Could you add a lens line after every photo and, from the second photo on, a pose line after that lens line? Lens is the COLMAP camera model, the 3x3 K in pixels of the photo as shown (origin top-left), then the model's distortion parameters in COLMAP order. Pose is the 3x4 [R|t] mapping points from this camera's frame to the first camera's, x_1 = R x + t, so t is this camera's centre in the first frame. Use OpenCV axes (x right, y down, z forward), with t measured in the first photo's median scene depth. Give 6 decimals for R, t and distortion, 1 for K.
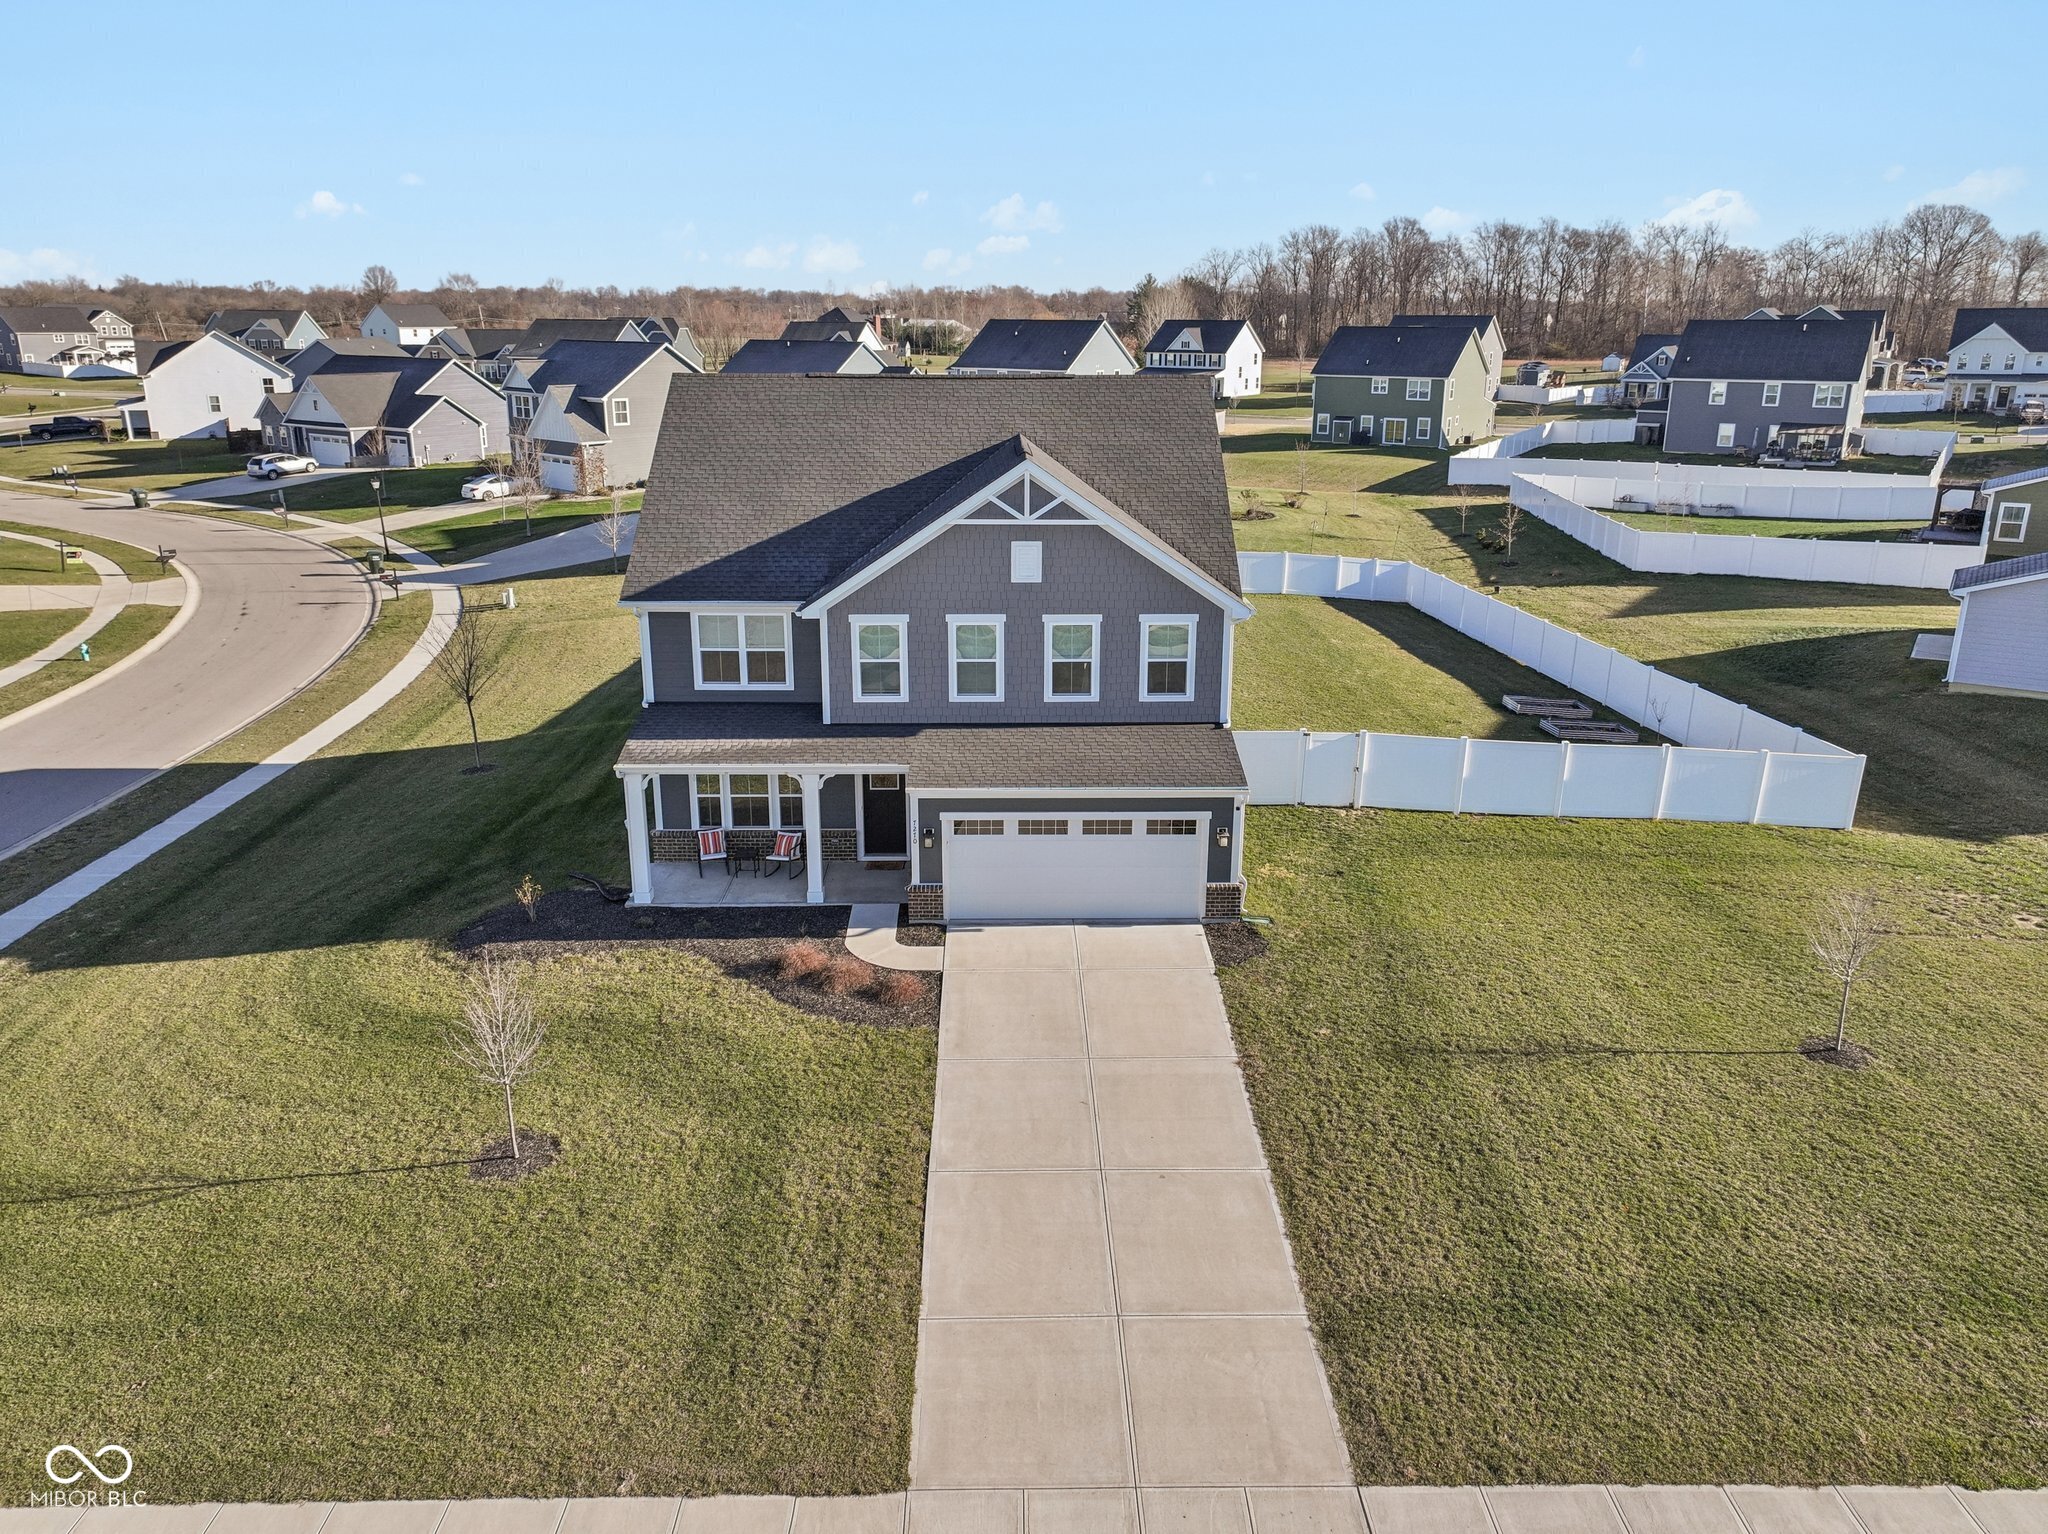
lens RADIAL K [[1455.1, 0, 1024.3], [0, 1455.1, 764.1], [0, 0, 1]] dist [0.013891, 0.014042]
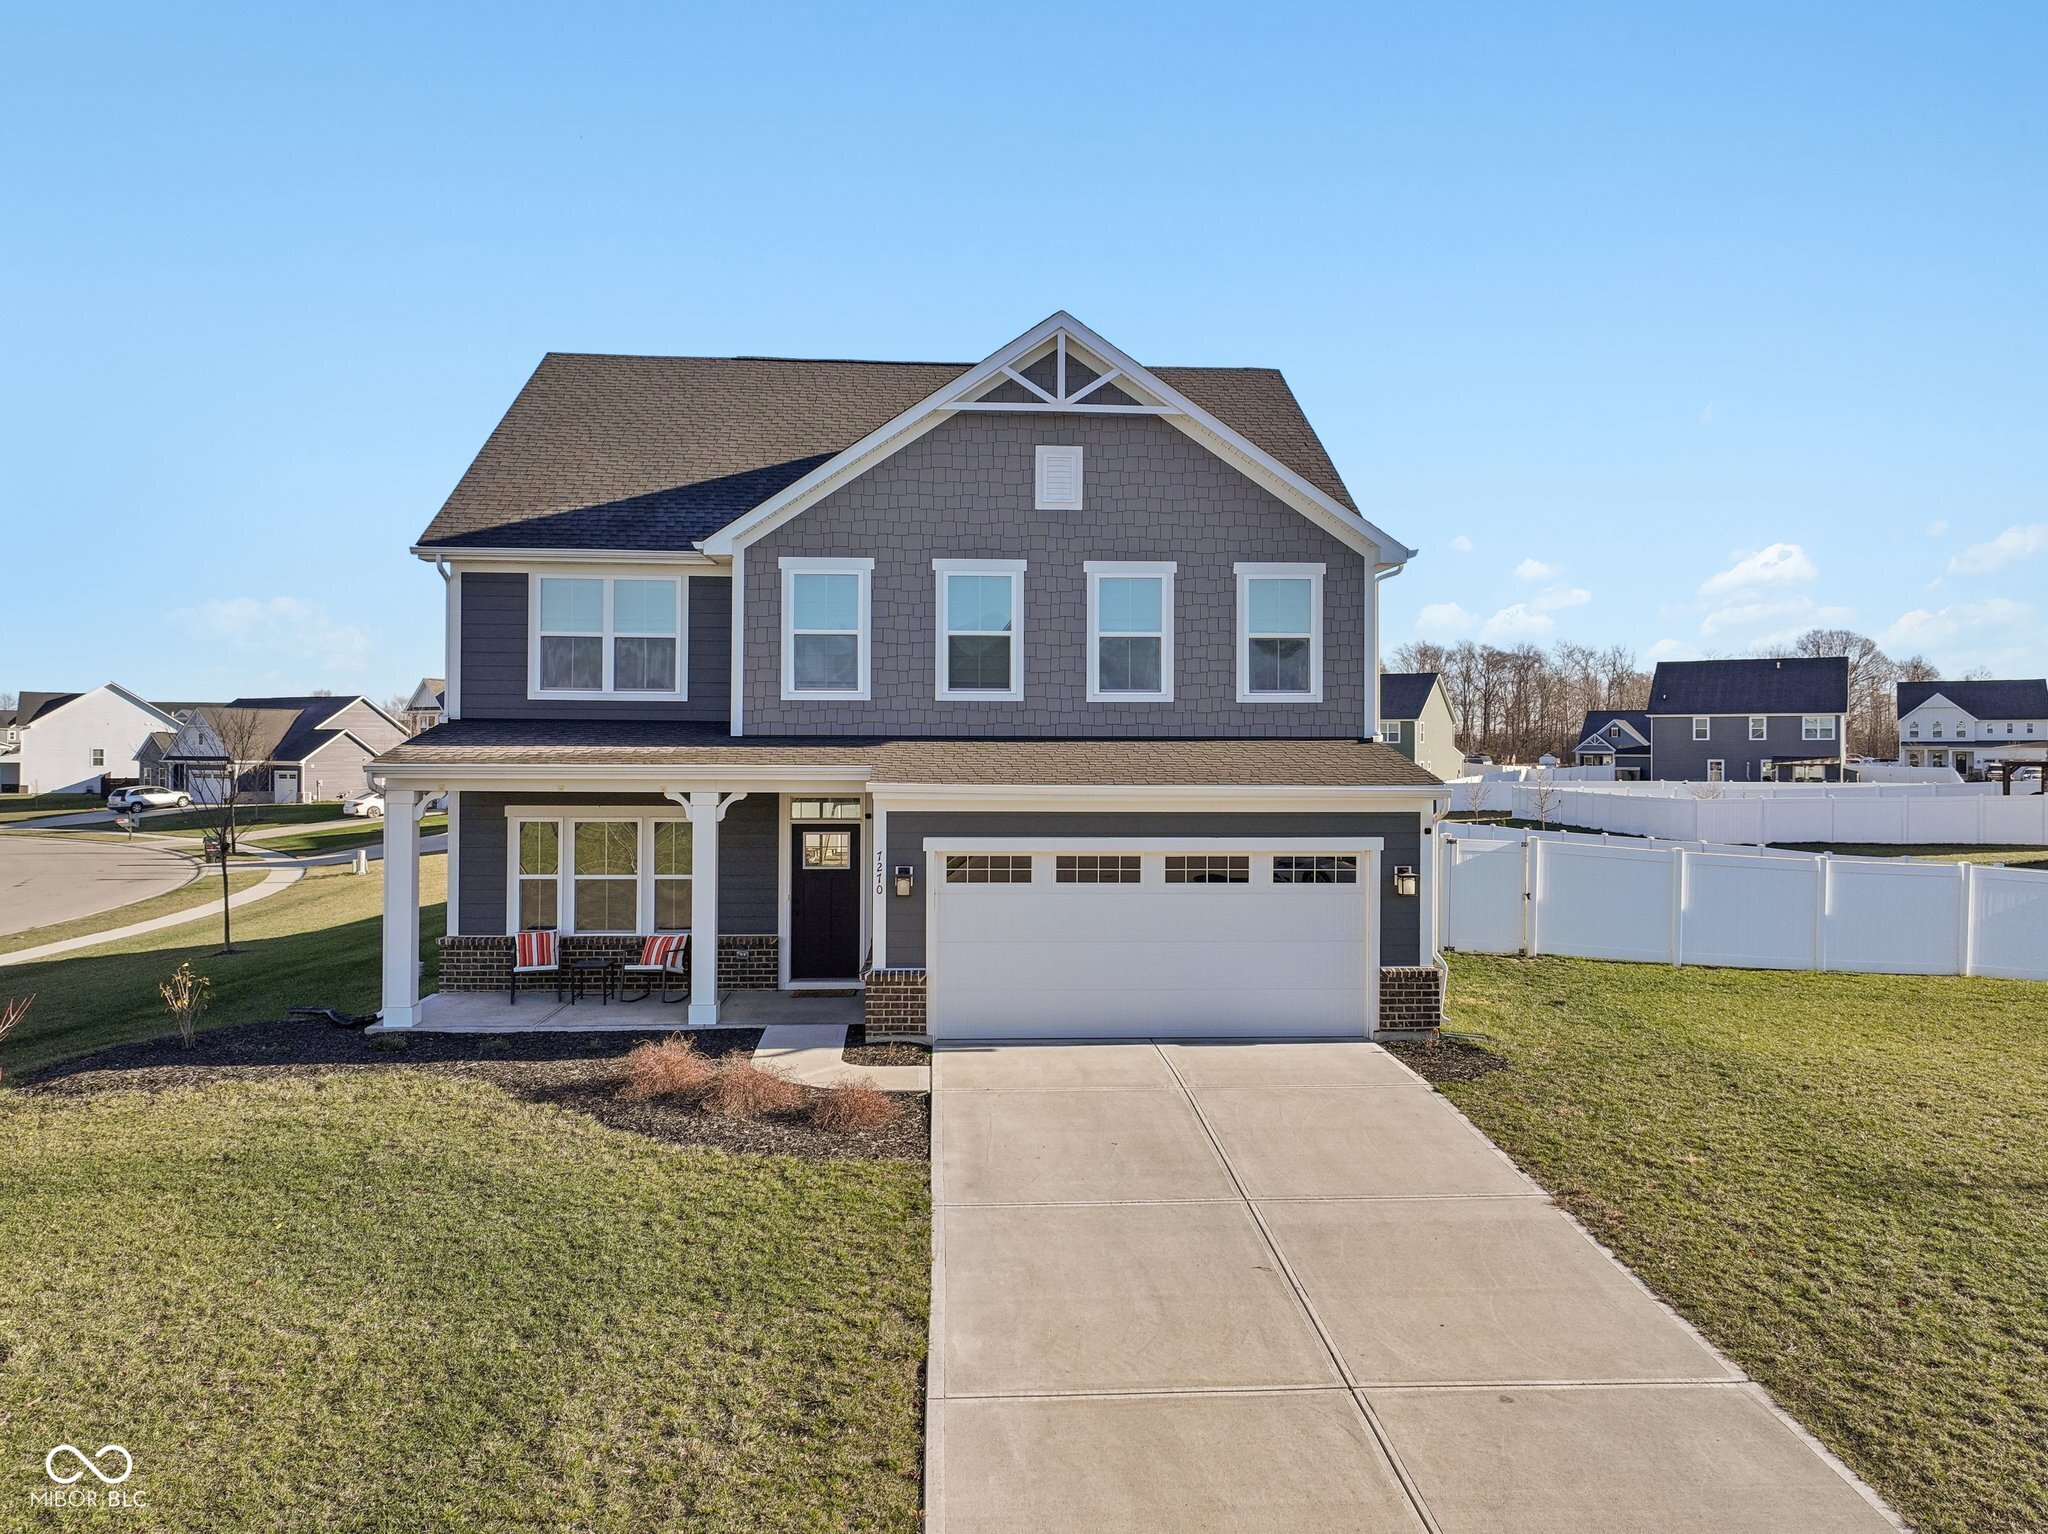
lens RADIAL K [[1462.7, 0, 1024.0], [0, 1462.7, 767.0], [0, 0, 1]] dist [0.020514, -0.003530]
pose [[0.999054, 0.001046, 0.043474, -0.041364], [0.011571, 0.957275, -0.288948, 0.168305], [-0.041919, 0.289178, 0.956357, 0.410192]]
